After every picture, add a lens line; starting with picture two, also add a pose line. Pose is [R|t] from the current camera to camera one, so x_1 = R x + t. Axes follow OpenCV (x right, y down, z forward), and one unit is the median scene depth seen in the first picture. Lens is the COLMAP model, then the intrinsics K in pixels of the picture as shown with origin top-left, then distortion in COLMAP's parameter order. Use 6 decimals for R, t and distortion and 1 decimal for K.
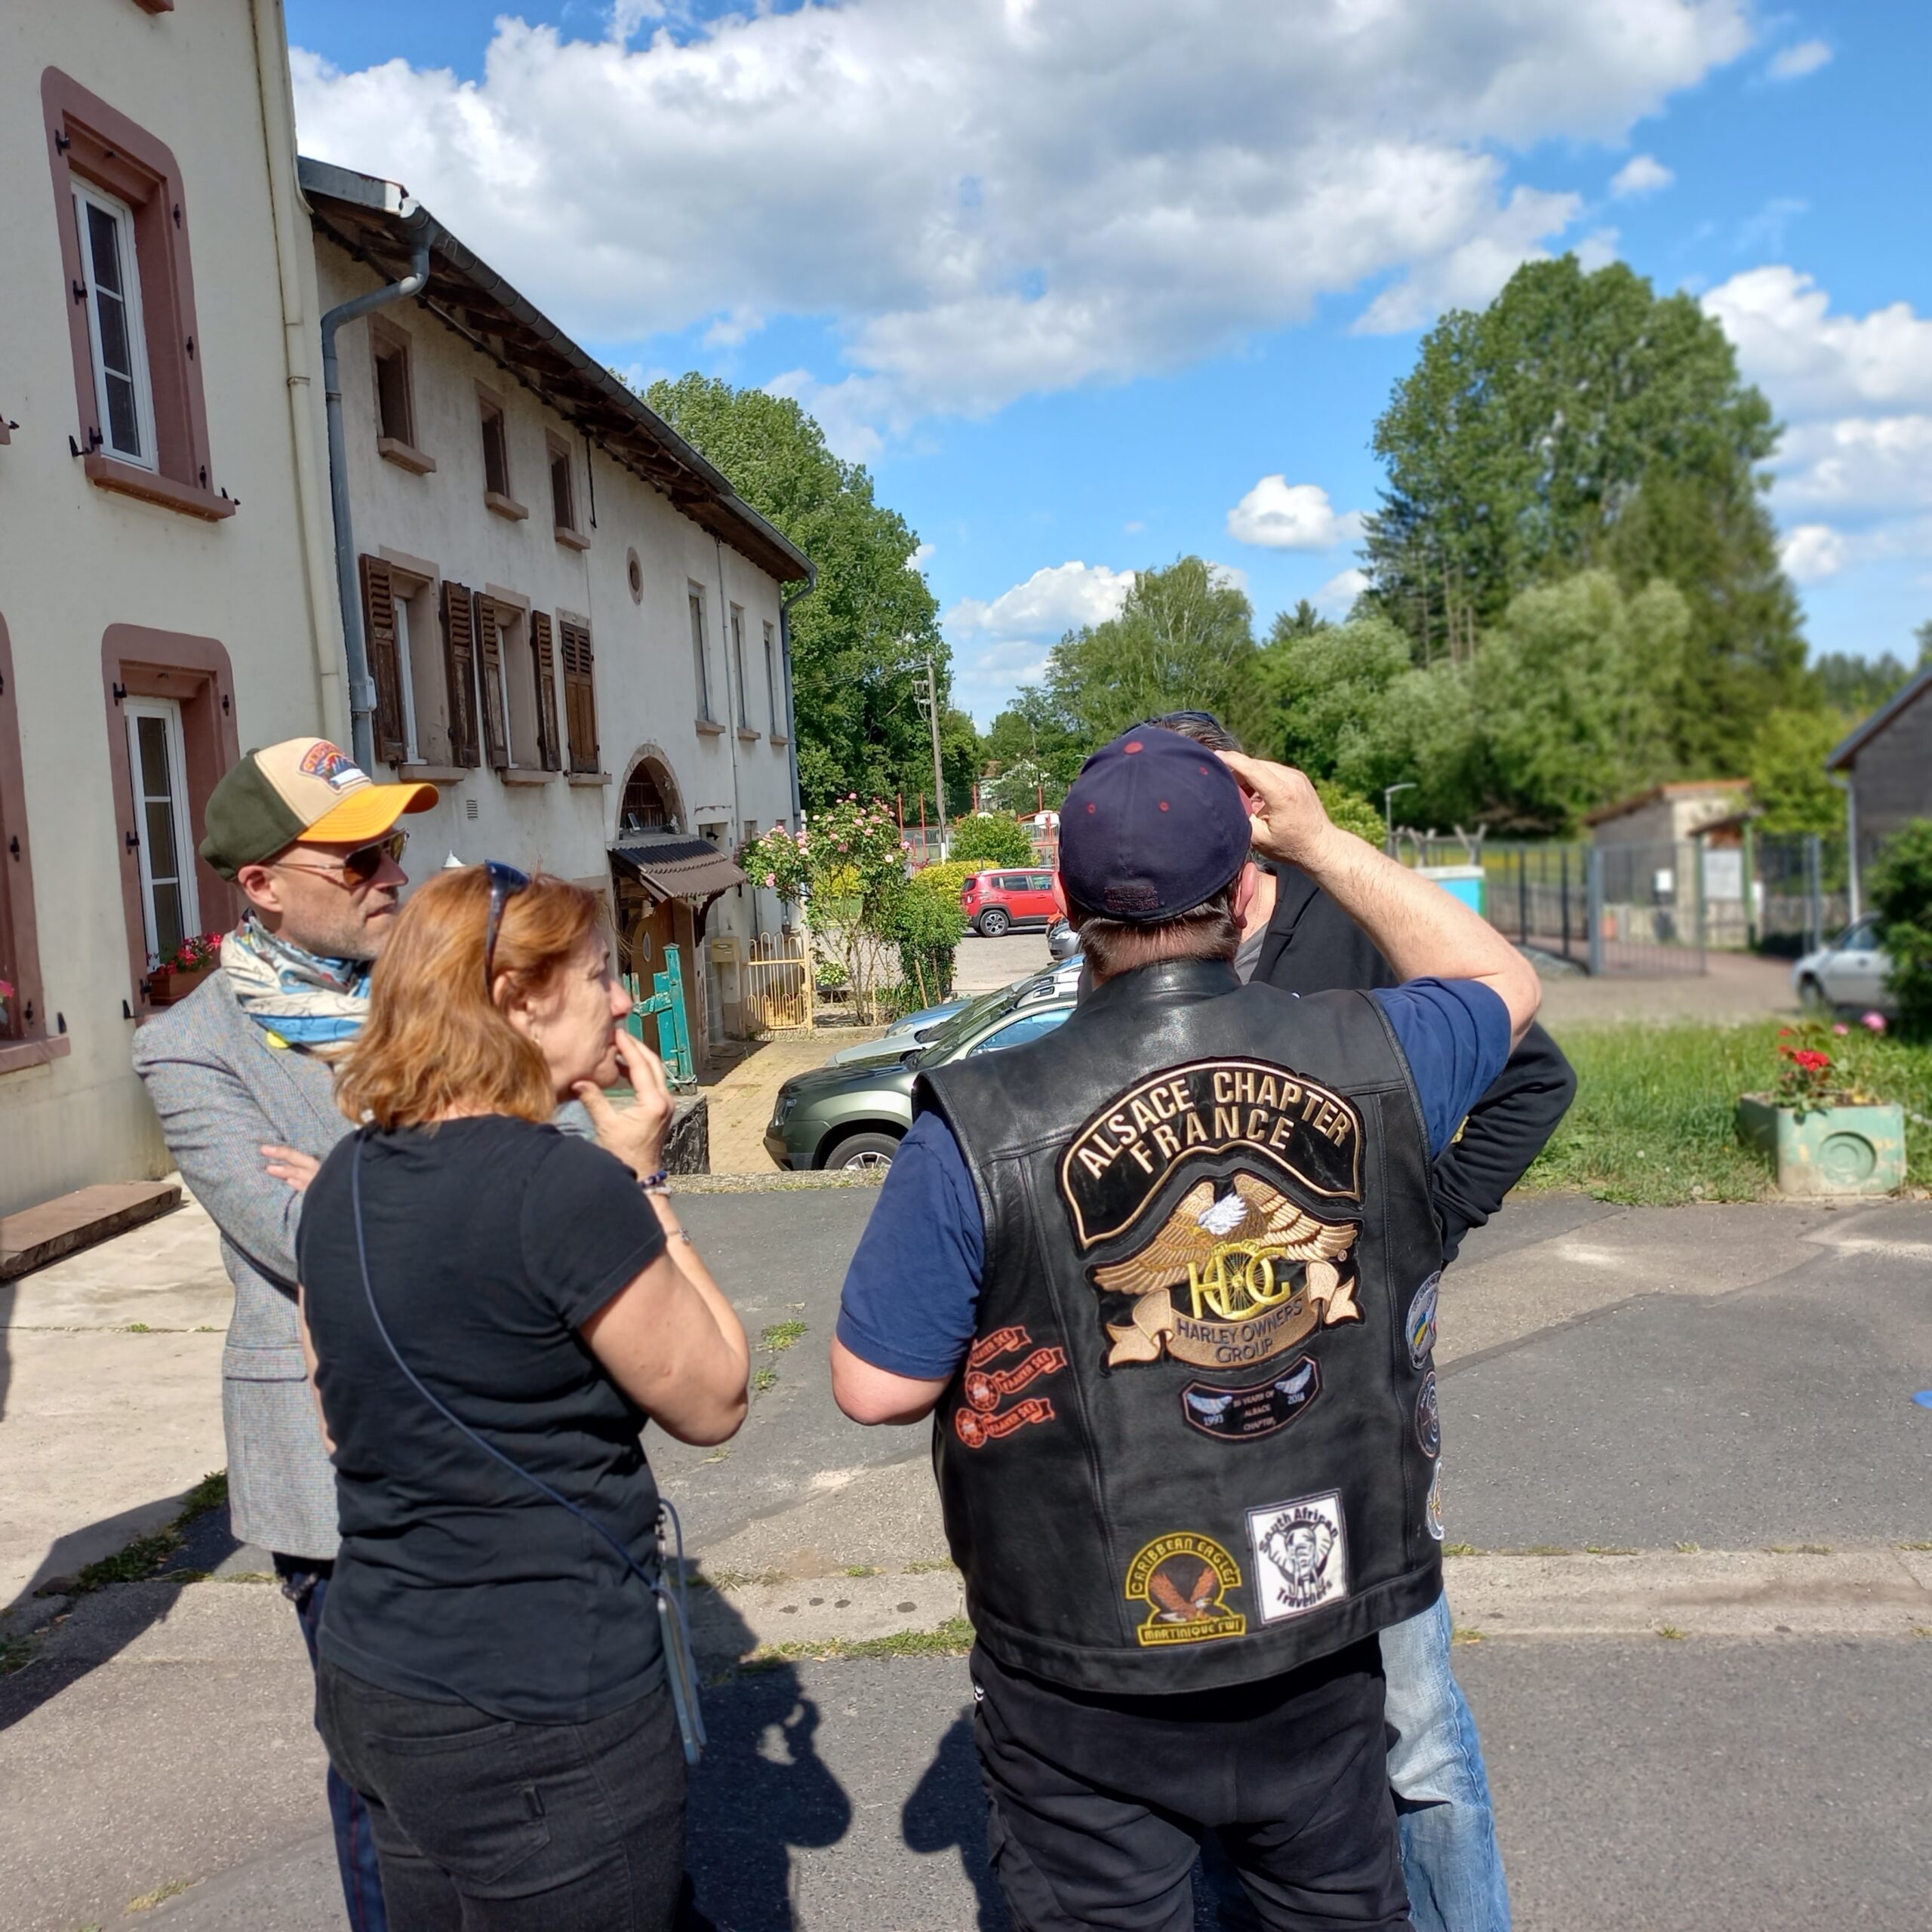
lens RADIAL K [[1851.4, 0, 951.3], [0, 1851.4, 964.6], [0, 0, 1]] dist [0.033221, 0.000000]
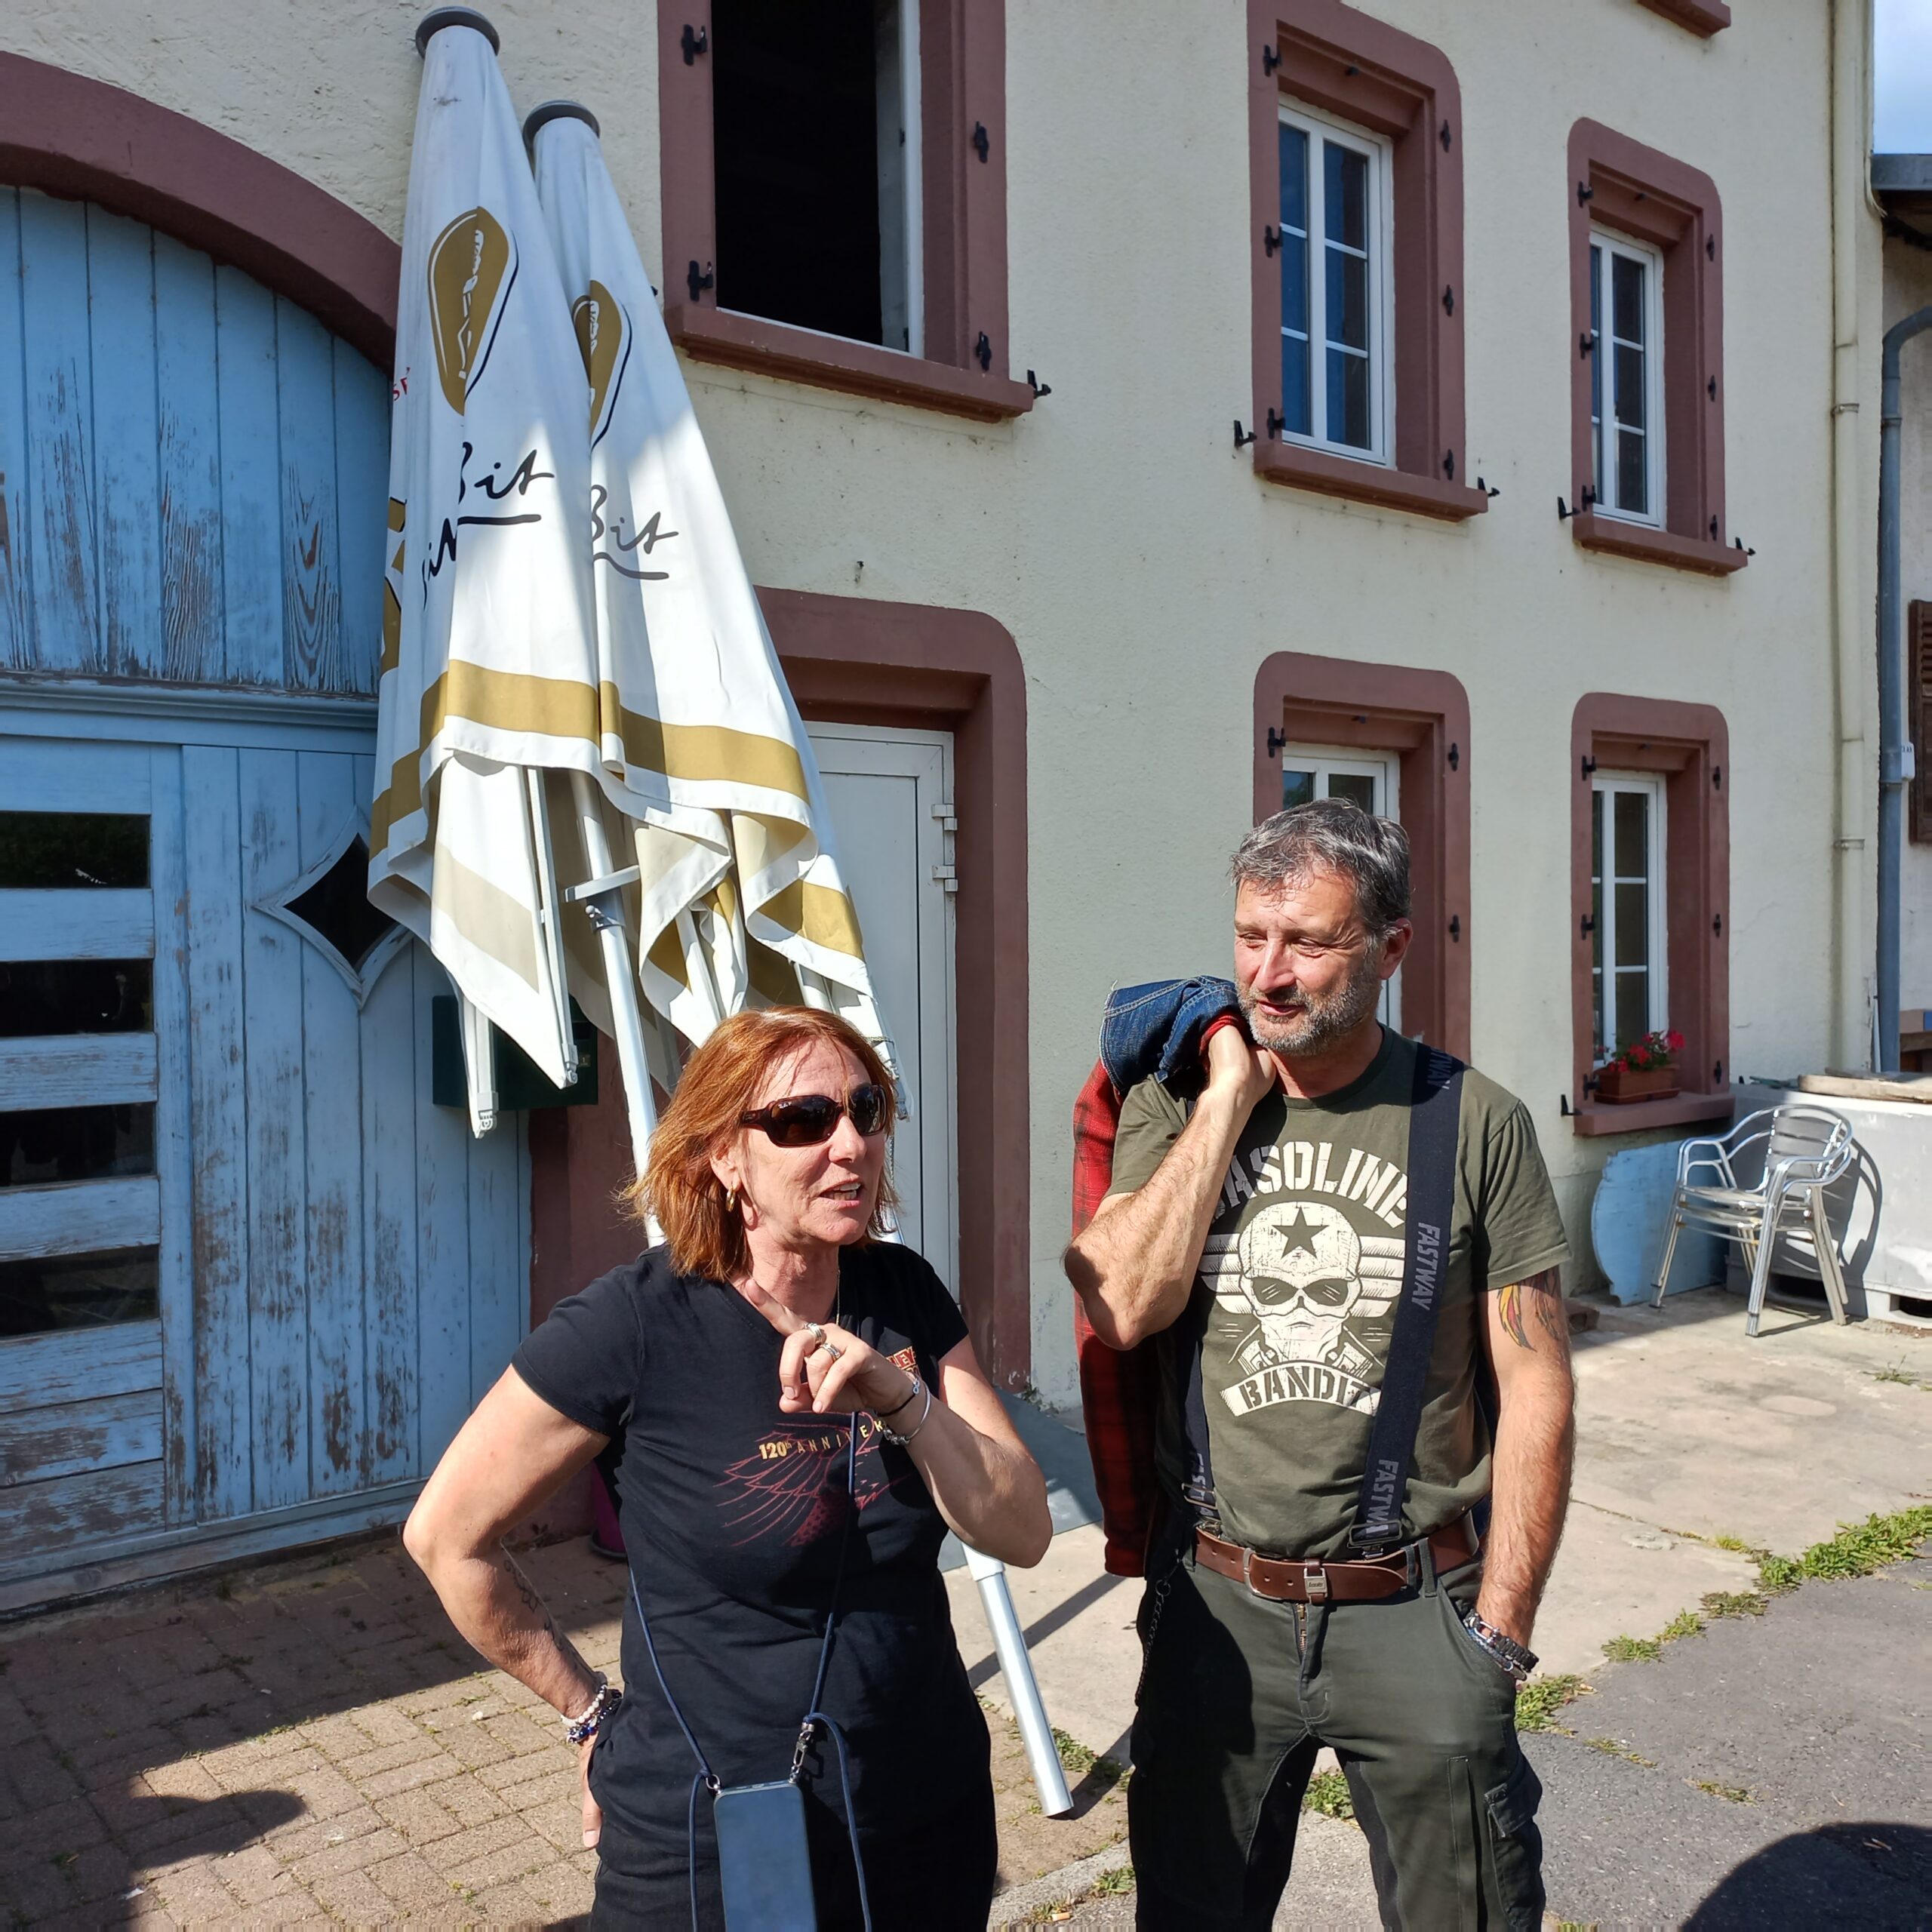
lens RADIAL K [[1851.4, 0, 963.5], [0, 1851.4, 971.9], [0, 0, 1]] dist [0.033221, 0.000000]
pose [[0.692223, 0.054122, -0.719651, 0.010707], [-0.083561, 0.996488, -0.005435, -0.010504], [0.716829, 0.063896, 0.694315, 0.119135]]
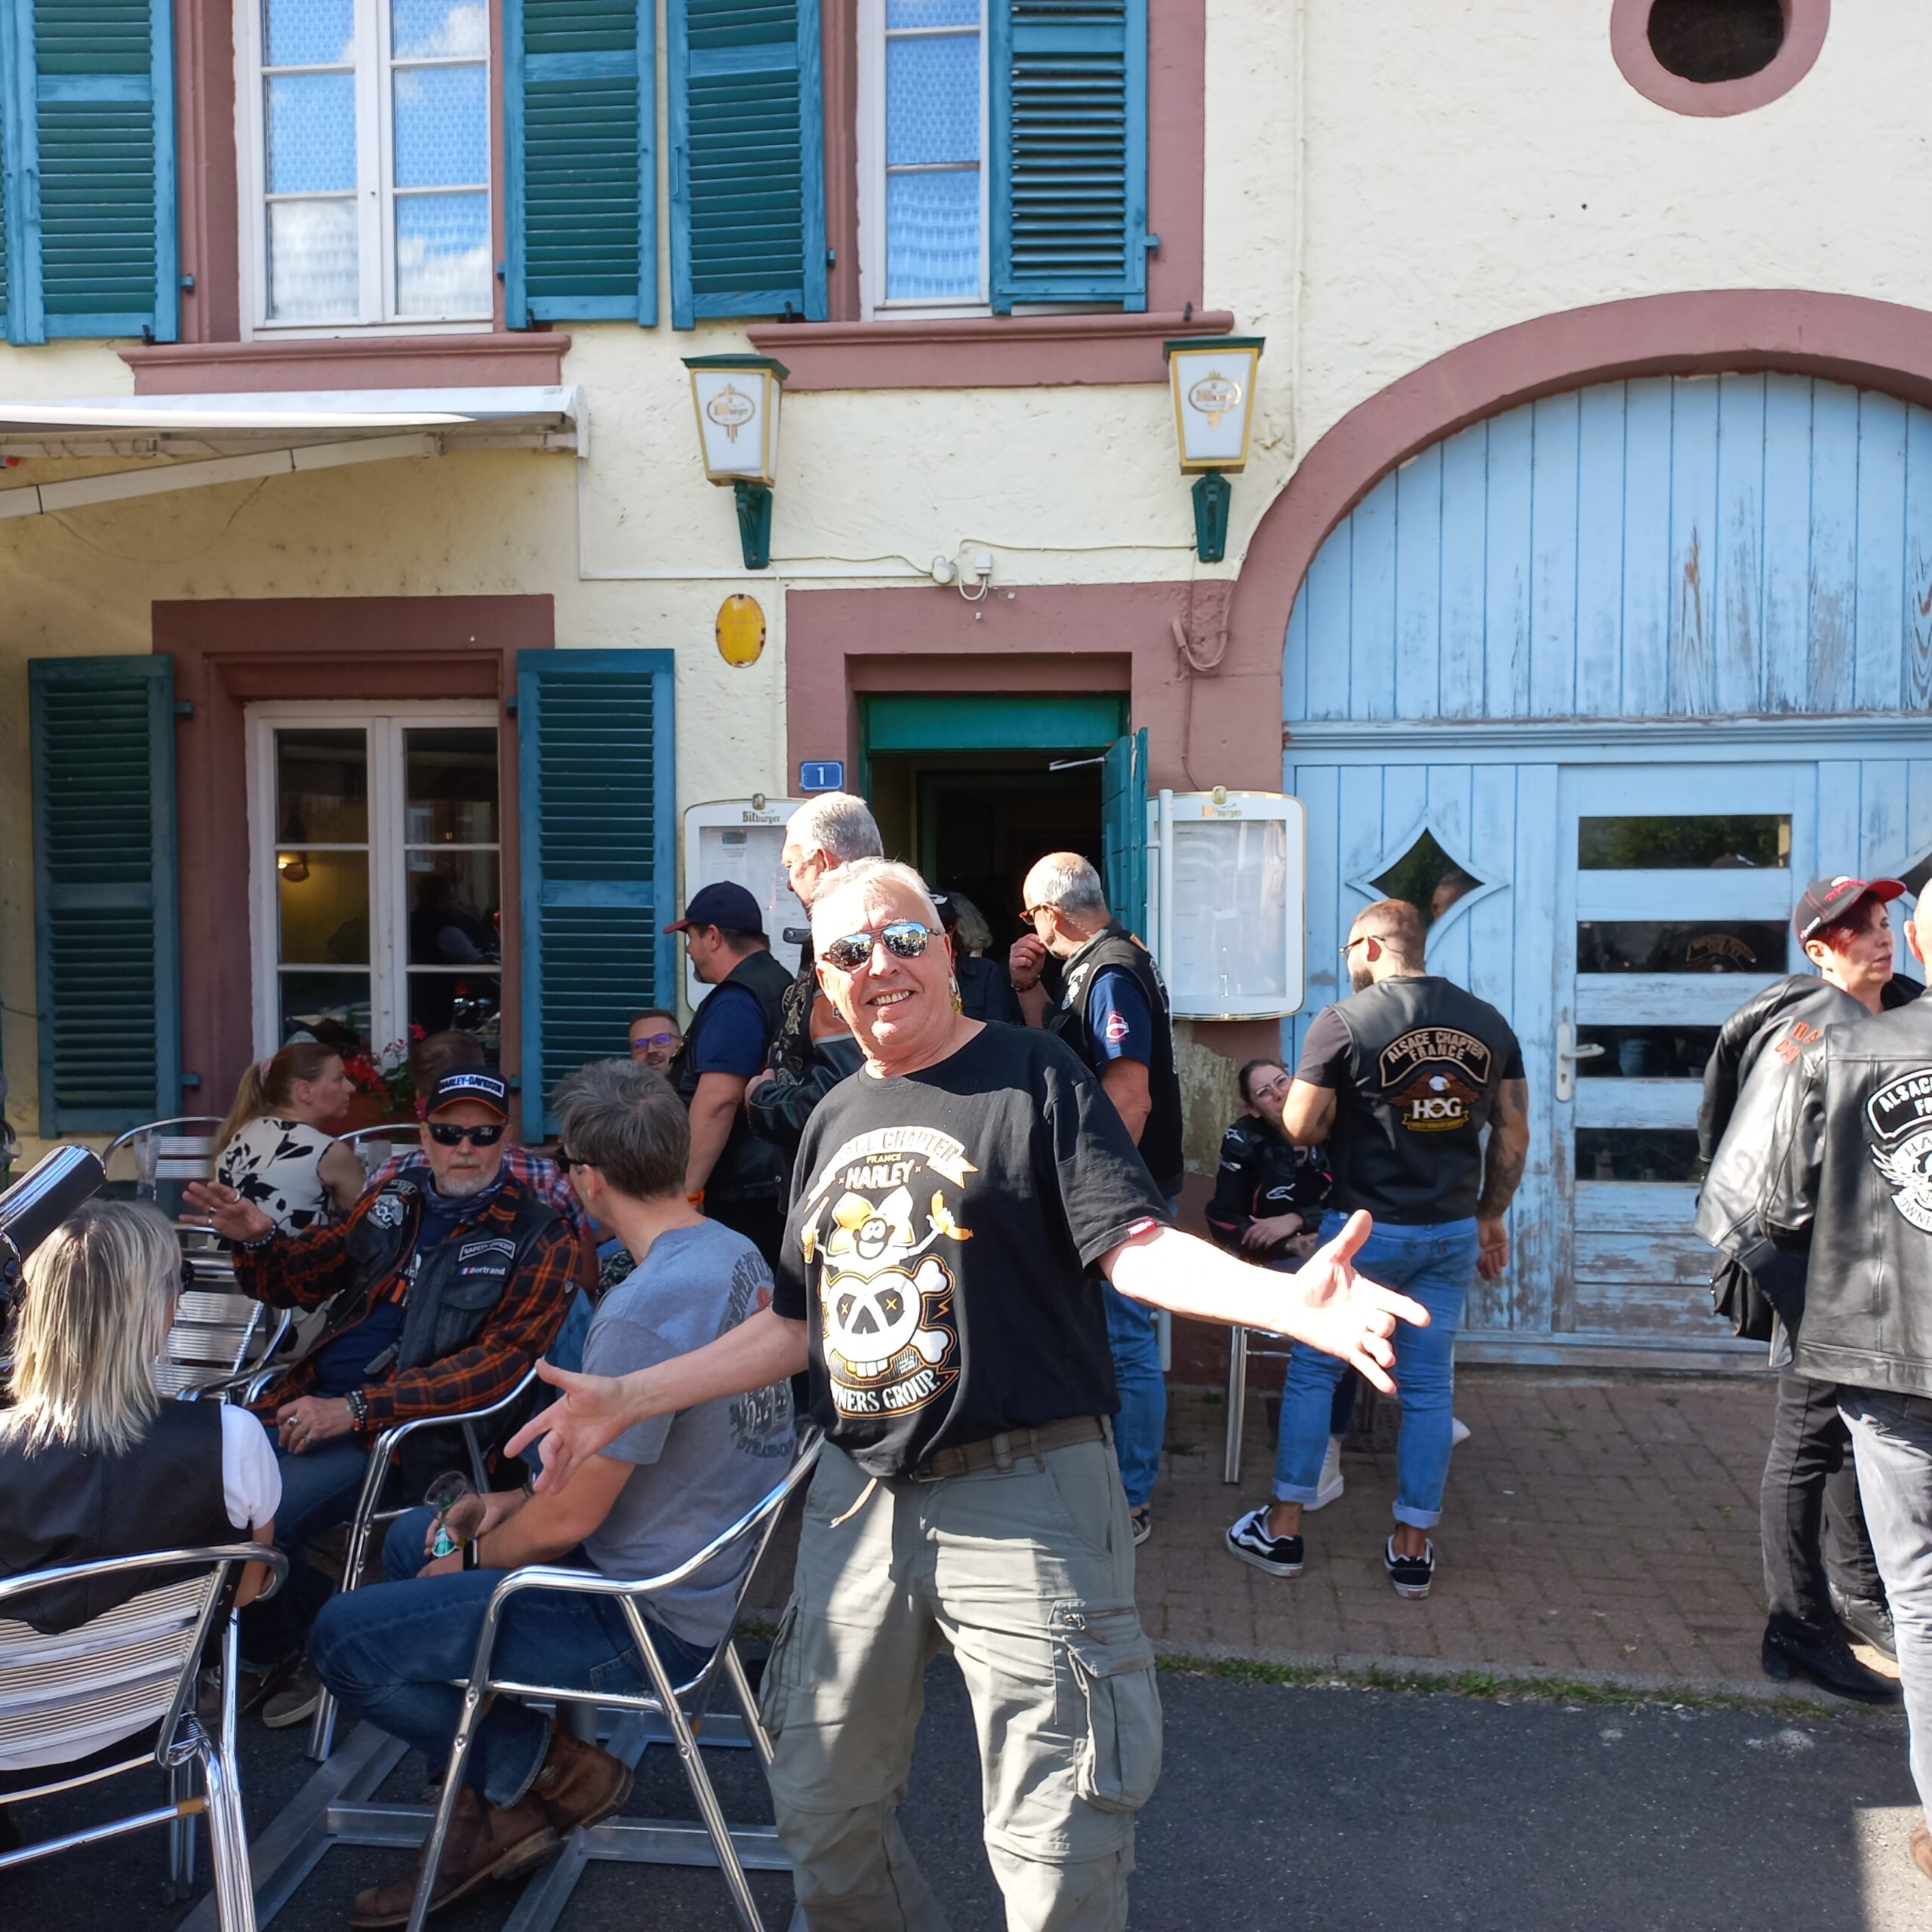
lens RADIAL K [[1851.4, 0, 960.4], [0, 1851.4, 973.2], [0, 0, 1]] dist [0.033221, 0.000000]
pose [[-0.051633, 0.087904, -0.994790, 0.176956], [-0.081941, 0.992387, 0.091945, -0.016475], [0.995299, 0.086262, -0.044037, 0.047895]]
